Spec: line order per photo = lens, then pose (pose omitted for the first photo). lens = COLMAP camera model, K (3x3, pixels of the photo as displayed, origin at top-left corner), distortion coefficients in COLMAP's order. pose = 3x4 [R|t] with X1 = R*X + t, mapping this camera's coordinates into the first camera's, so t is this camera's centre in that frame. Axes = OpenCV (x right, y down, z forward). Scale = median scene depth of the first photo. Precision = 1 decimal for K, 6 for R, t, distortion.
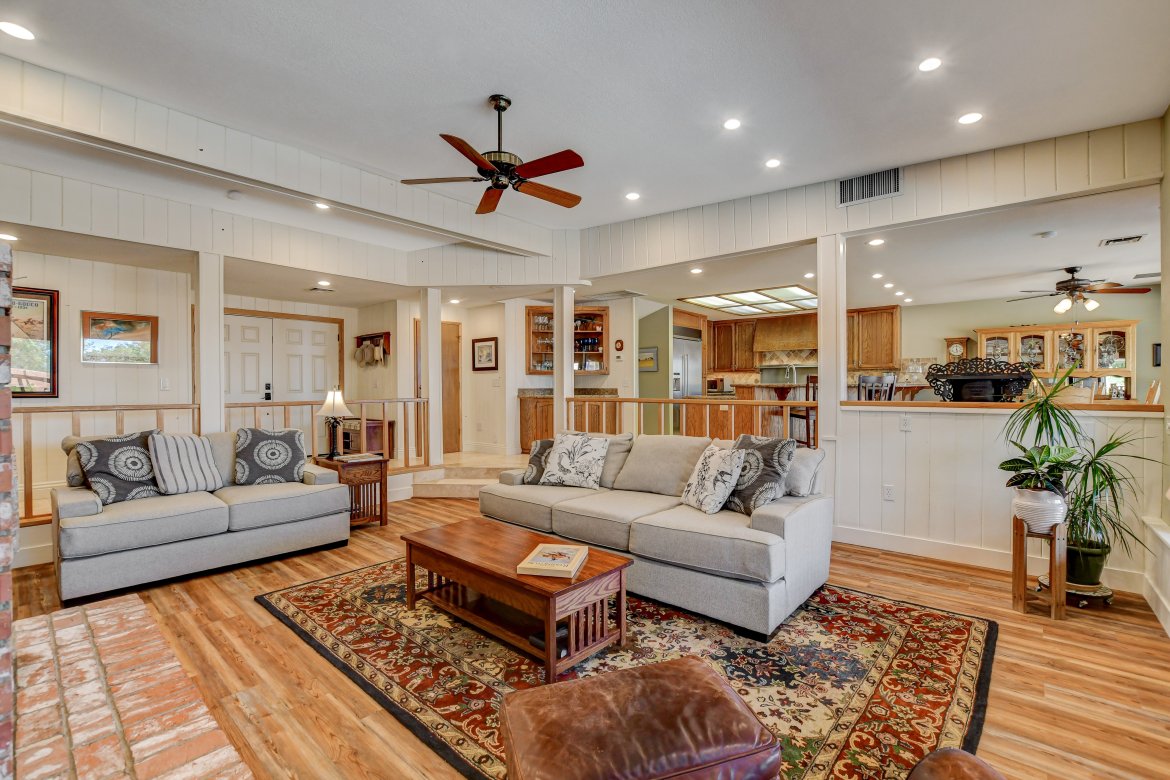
lens RADIAL K [[519.3, 0, 592.2], [0, 519.3, 391.7], [0, 0, 1]] dist [-0.020147, 0.000857]
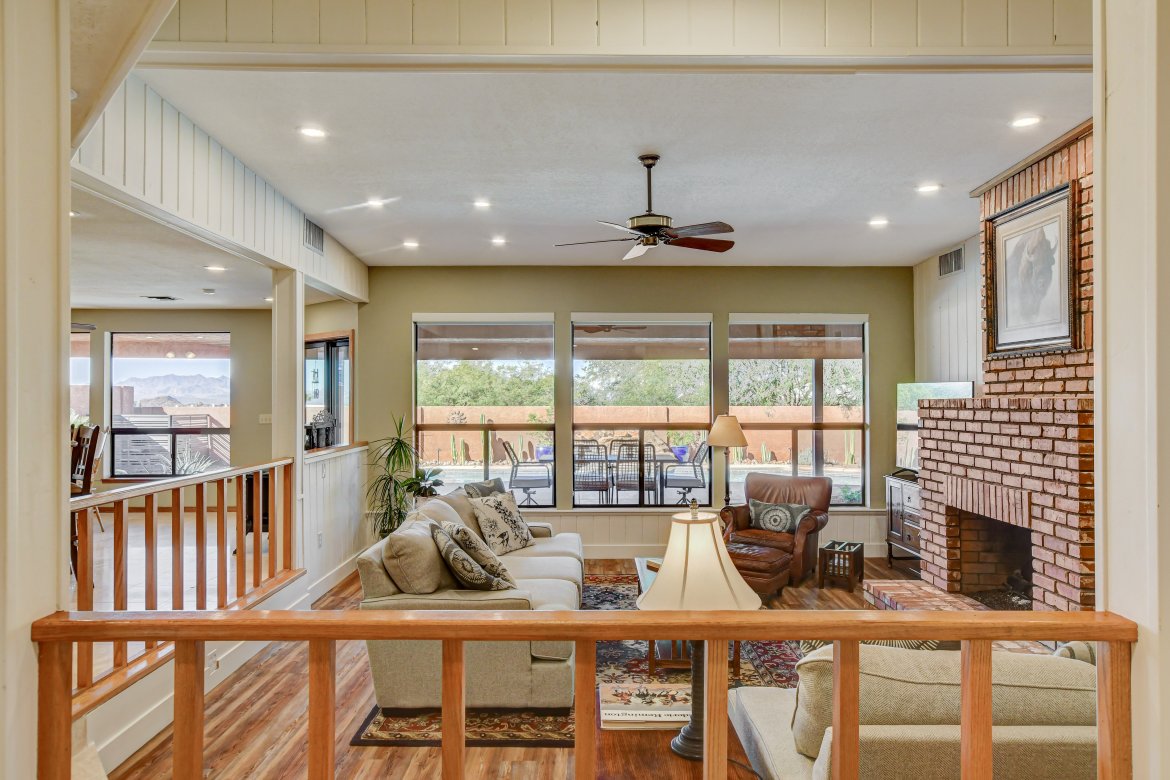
lens RADIAL K [[785.2, 0, 585.0], [0, 785.2, 390.0], [0, 0, 1]] dist [0.005075, 0.001777]
pose [[-0.648974, 0.012860, 0.760701, -1.481659], [0.012373, 0.999903, -0.006348, -0.133906], [-0.760710, 0.005292, -0.649071, 2.474536]]
